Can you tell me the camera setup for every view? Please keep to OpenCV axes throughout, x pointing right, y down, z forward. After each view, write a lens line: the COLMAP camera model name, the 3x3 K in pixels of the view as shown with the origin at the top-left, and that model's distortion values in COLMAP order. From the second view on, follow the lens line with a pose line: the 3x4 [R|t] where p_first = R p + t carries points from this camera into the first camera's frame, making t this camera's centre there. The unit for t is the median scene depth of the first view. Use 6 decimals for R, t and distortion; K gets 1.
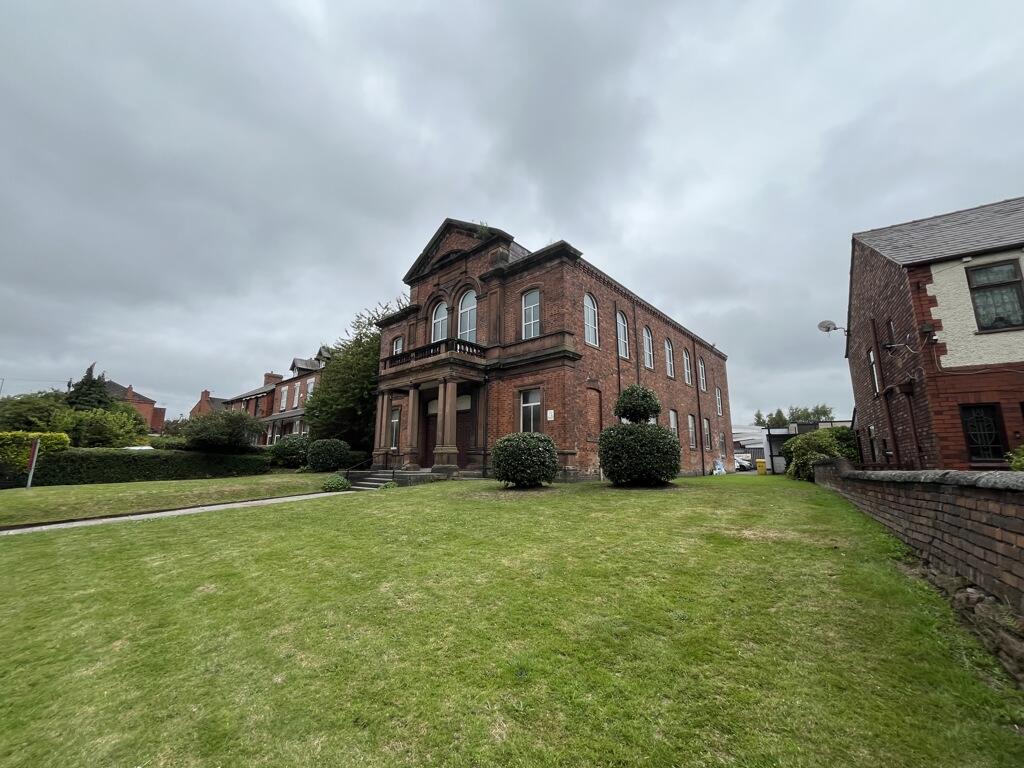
lens RADIAL K [[413.3, 0, 506.2], [0, 413.3, 384.9], [0, 0, 1]] dist [-0.000959, -0.000313]
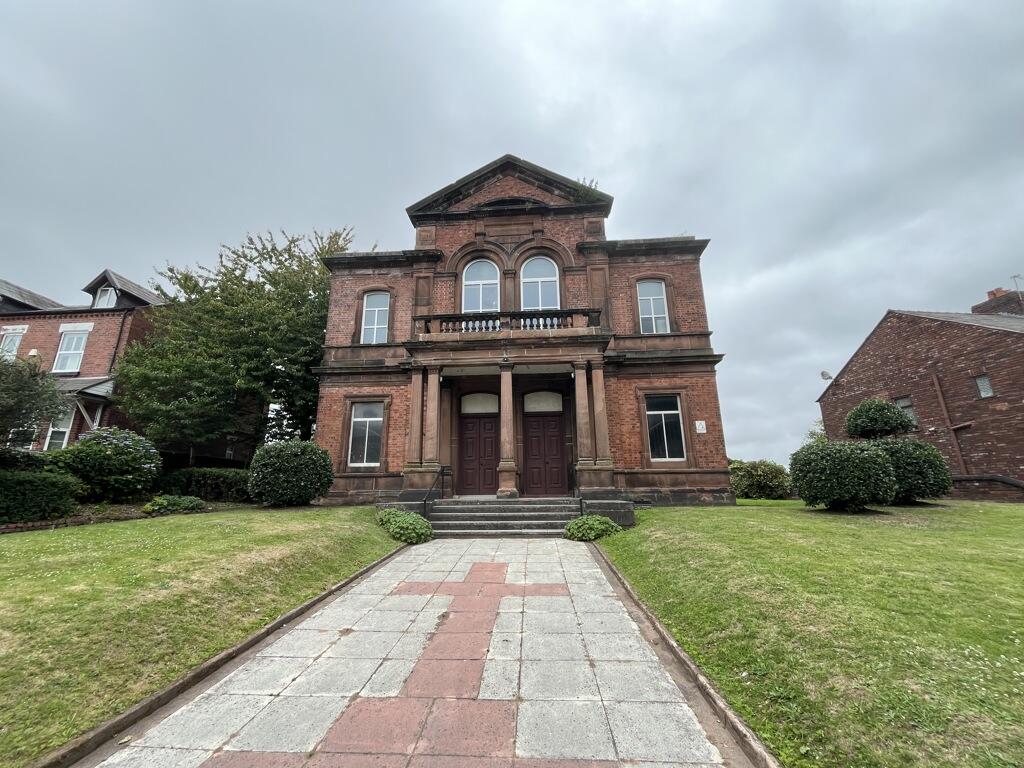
lens RADIAL K [[384.8, 0, 510.4], [0, 384.8, 391.8], [0, 0, 1]] dist [0.010976, -0.000022]
pose [[0.774195, 0.136679, 0.618014, -0.542341], [-0.100579, 0.990566, -0.093075, 0.089975], [-0.624905, 0.009899, 0.780638, 0.488440]]
